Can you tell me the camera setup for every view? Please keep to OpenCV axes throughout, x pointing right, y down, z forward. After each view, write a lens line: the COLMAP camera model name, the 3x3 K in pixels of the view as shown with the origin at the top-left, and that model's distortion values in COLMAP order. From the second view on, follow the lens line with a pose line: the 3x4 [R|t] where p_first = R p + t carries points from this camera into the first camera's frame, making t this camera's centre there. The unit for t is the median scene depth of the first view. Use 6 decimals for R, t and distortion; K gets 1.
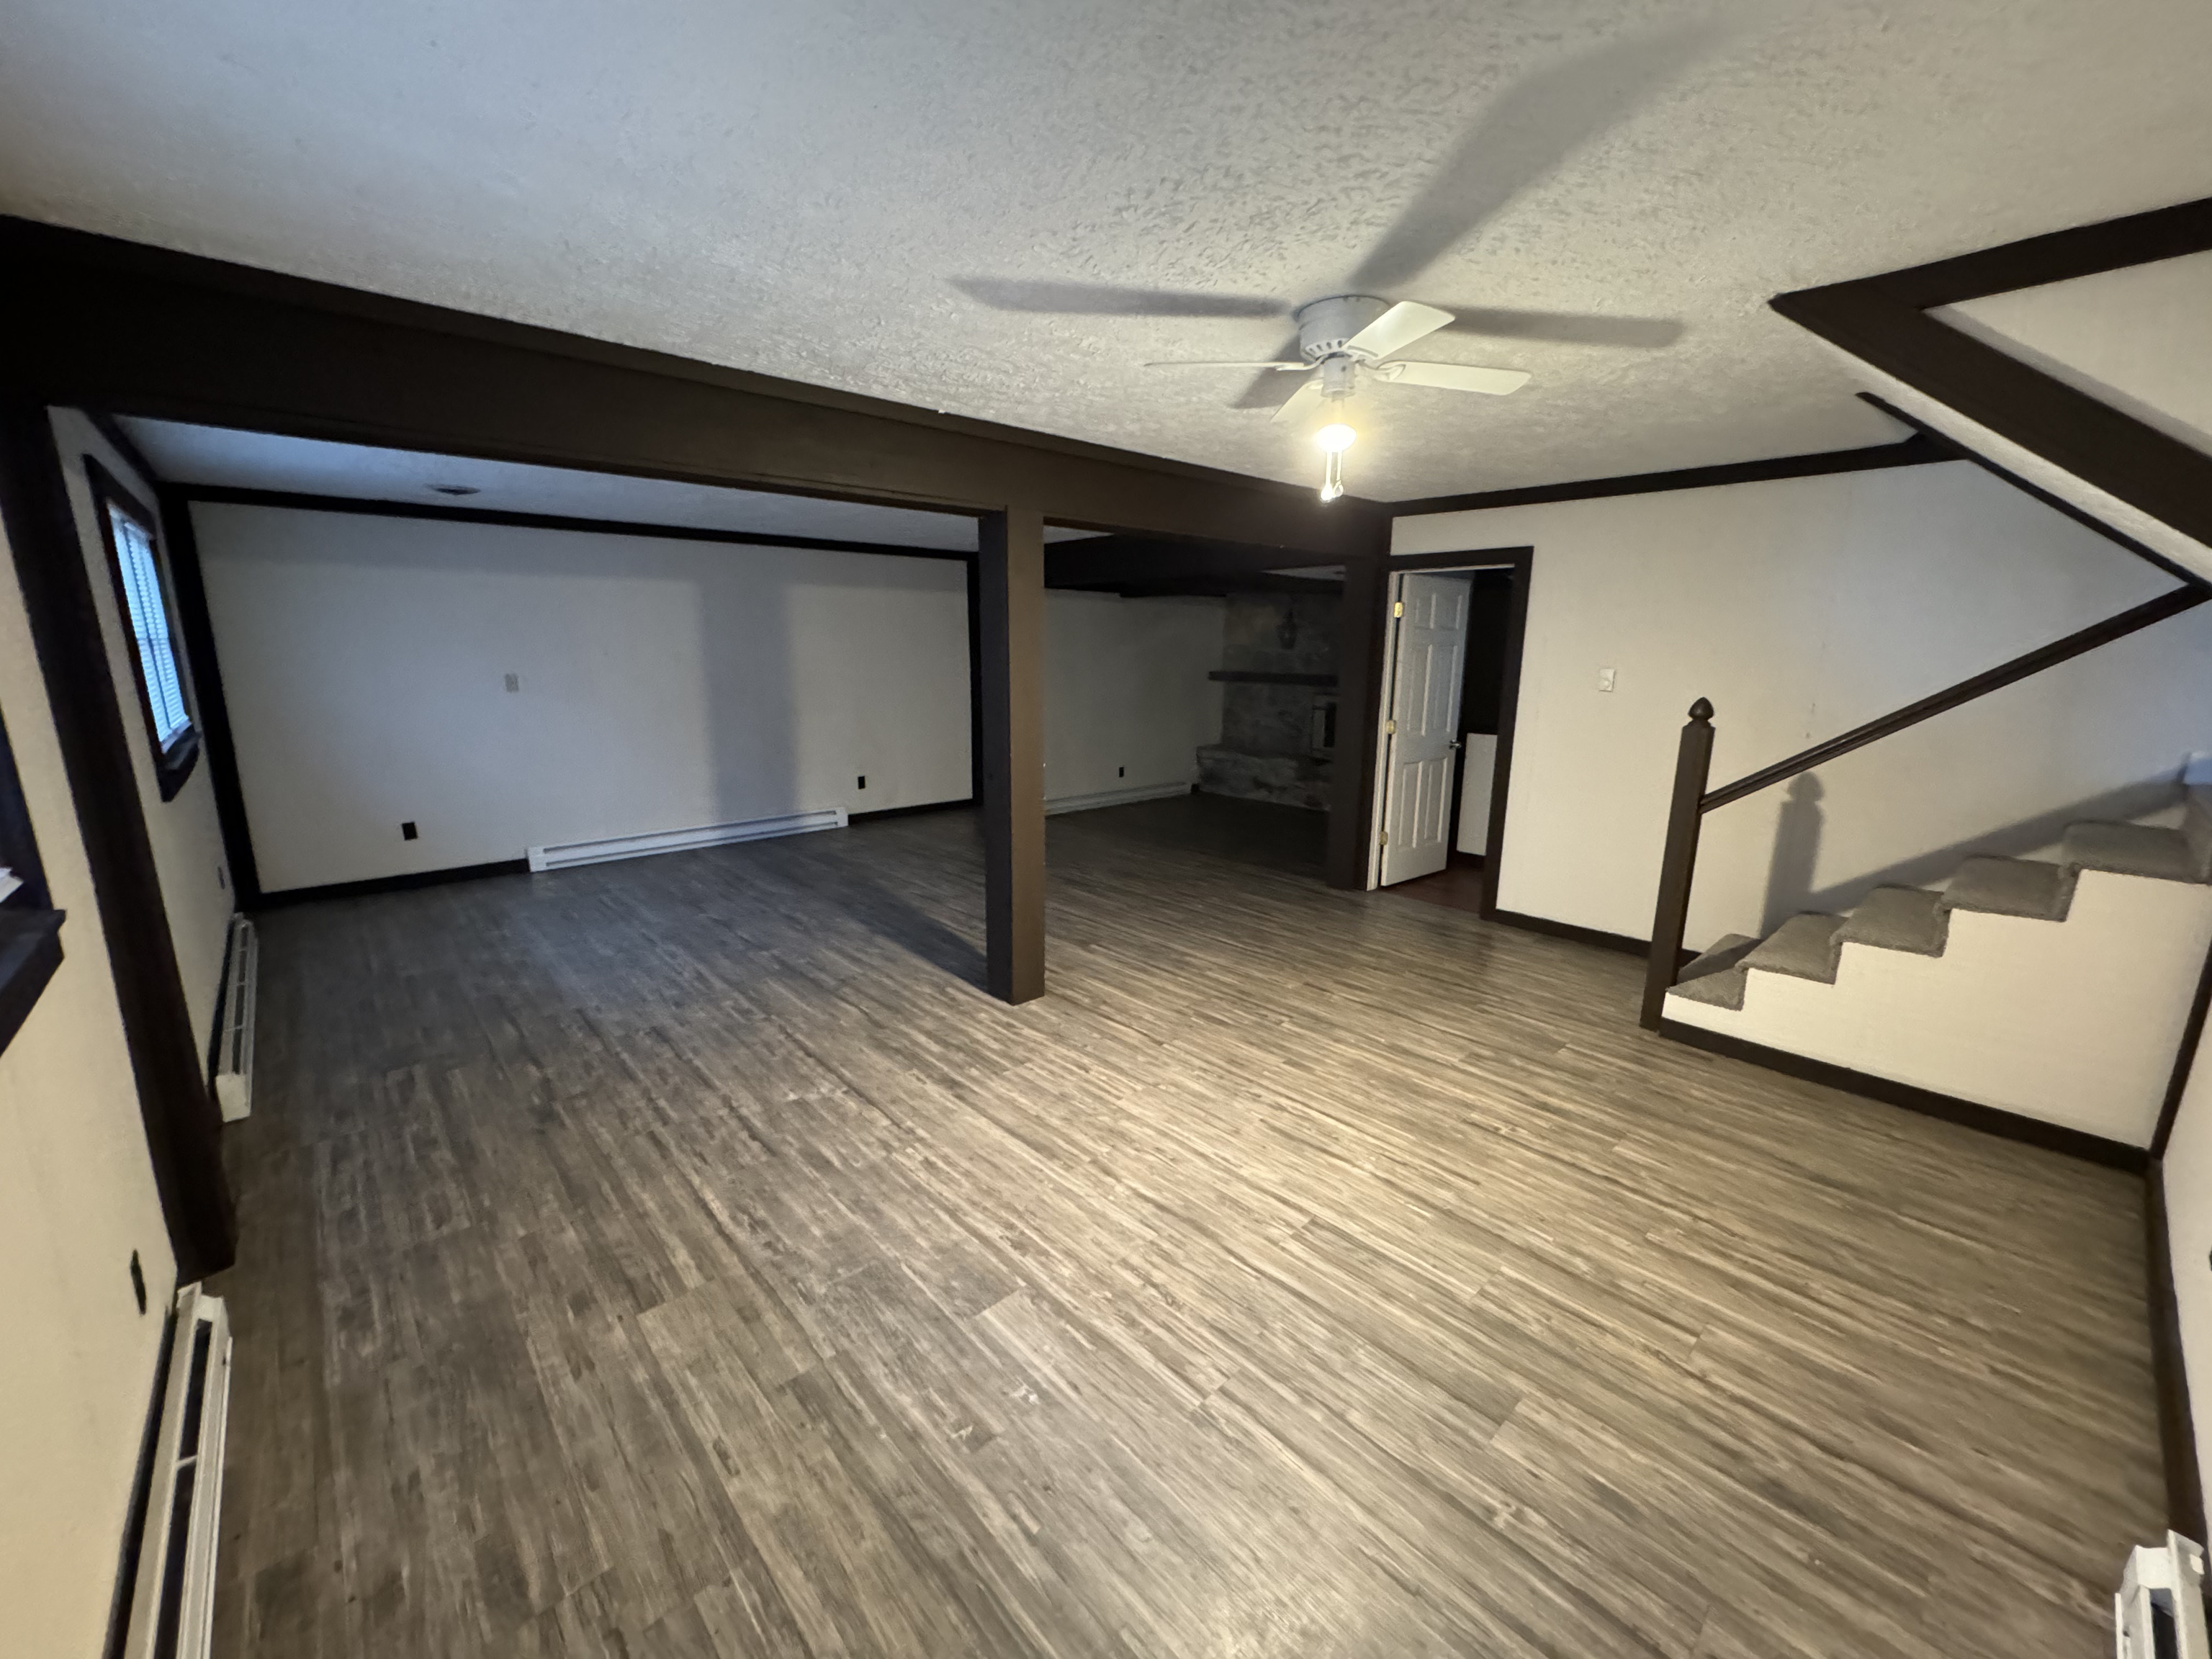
lens RADIAL K [[878.9, 0, 1106.0], [0, 878.9, 829.5], [0, 0, 1]] dist [-0.000738, 0.000723]
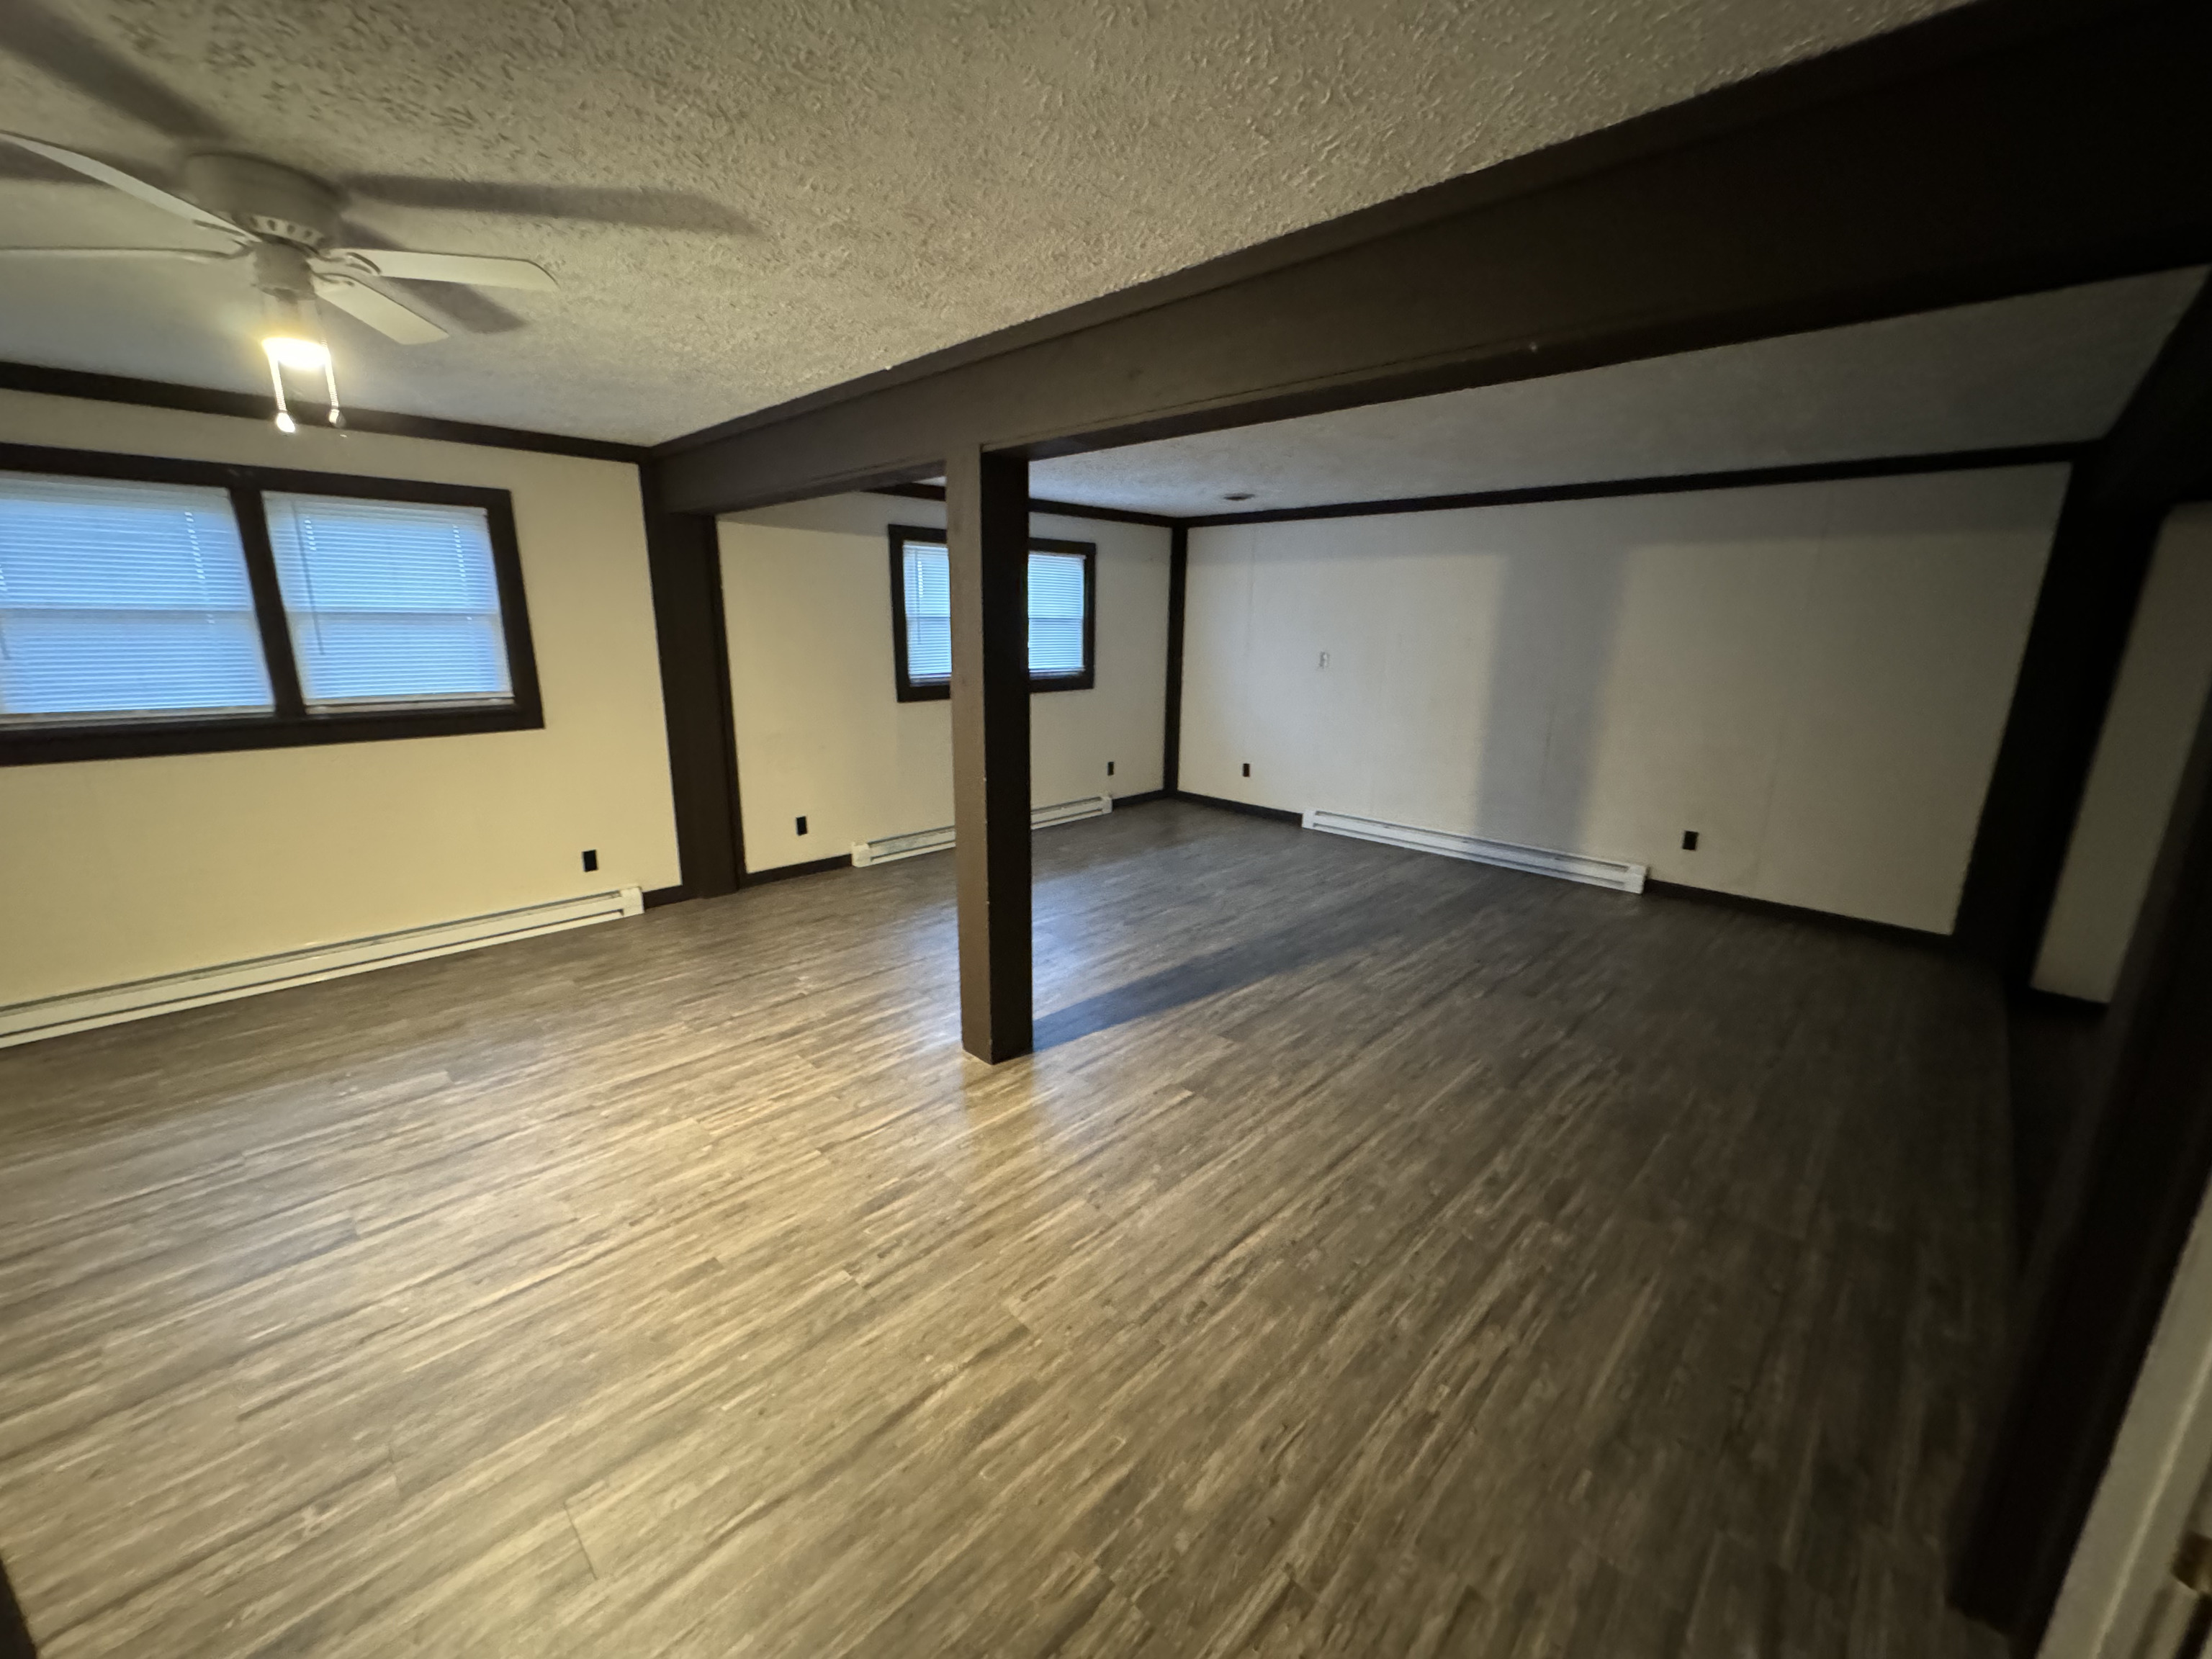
lens RADIAL K [[878.9, 0, 1106.0], [0, 878.9, 829.5], [0, 0, 1]] dist [-0.000738, 0.000723]
pose [[0.049199, 0.232952, -0.971243, 0.826464], [-0.218494, 0.951378, 0.217119, -0.263820], [0.974597, 0.201529, 0.097706, 1.222238]]
